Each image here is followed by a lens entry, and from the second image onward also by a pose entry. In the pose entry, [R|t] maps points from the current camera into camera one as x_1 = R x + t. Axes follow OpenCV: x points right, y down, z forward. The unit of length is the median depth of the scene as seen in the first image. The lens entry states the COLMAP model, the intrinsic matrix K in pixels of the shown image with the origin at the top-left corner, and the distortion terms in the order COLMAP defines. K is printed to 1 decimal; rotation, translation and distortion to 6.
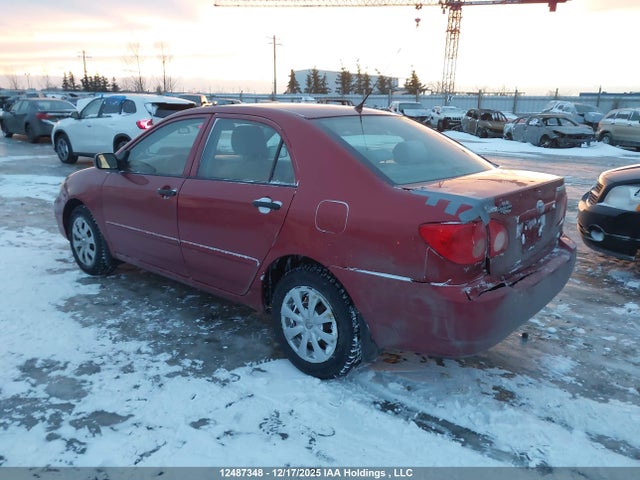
lens RADIAL K [[493.0, 0, 319.8], [0, 493.0, 240.3], [0, 0, 1]] dist [0.034814, -0.030778]
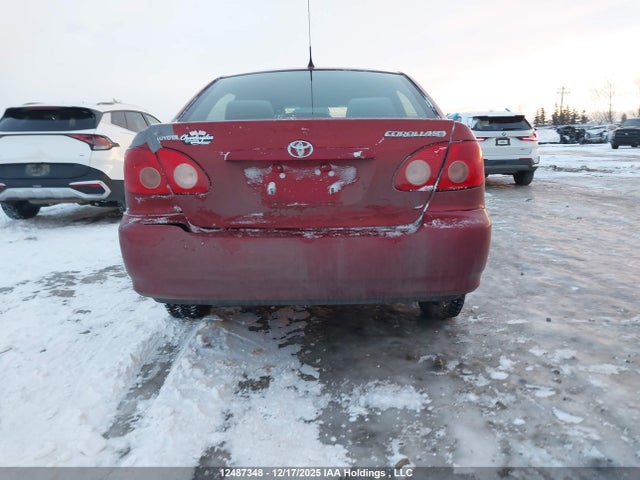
lens RADIAL K [[493.0, 0, 324.5], [0, 493.0, 242.0], [0, 0, 1]] dist [0.034814, -0.030778]
pose [[0.637792, 0.118337, -0.761063, 0.936402], [-0.168567, 0.985617, 0.011989, 0.051782], [0.751536, 0.120644, 0.648567, 0.491925]]
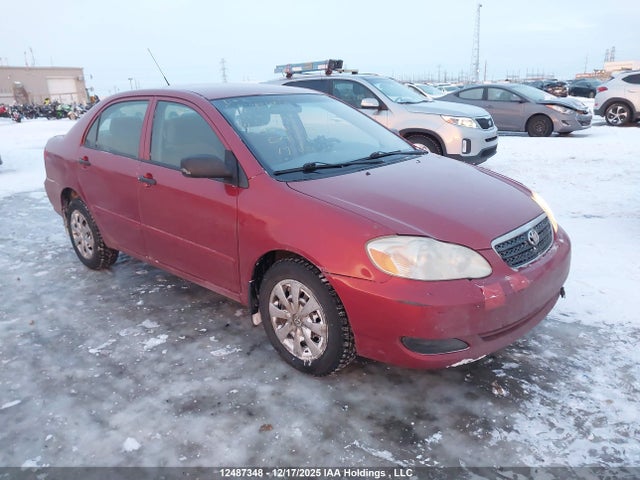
lens RADIAL K [[493.0, 0, 317.6], [0, 493.0, 237.0], [0, 0, 1]] dist [0.034814, -0.030778]
pose [[-0.999139, 0.008673, 0.040560, -0.406129], [0.028370, 0.856270, 0.515749, -0.669890], [-0.030257, 0.516456, -0.855779, 2.577305]]
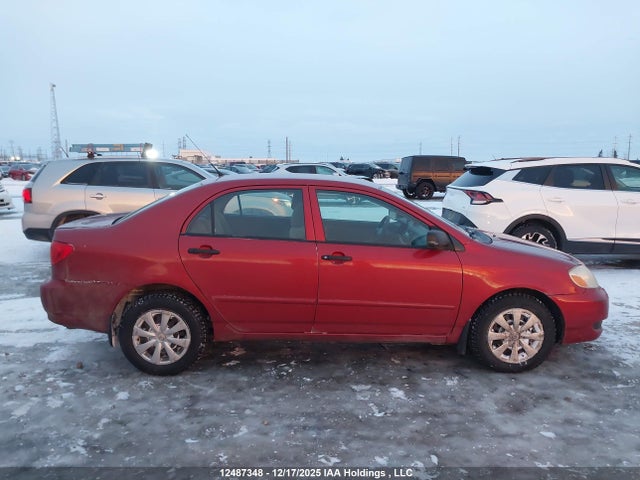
lens RADIAL K [[493.0, 0, 310.5], [0, 493.0, 244.3], [0, 0, 1]] dist [0.034814, -0.030778]
pose [[-0.746627, 0.089985, -0.659129, 0.871305], [-0.180611, 0.926175, 0.331028, -0.648633], [0.640257, 0.366200, -0.675255, 2.356199]]
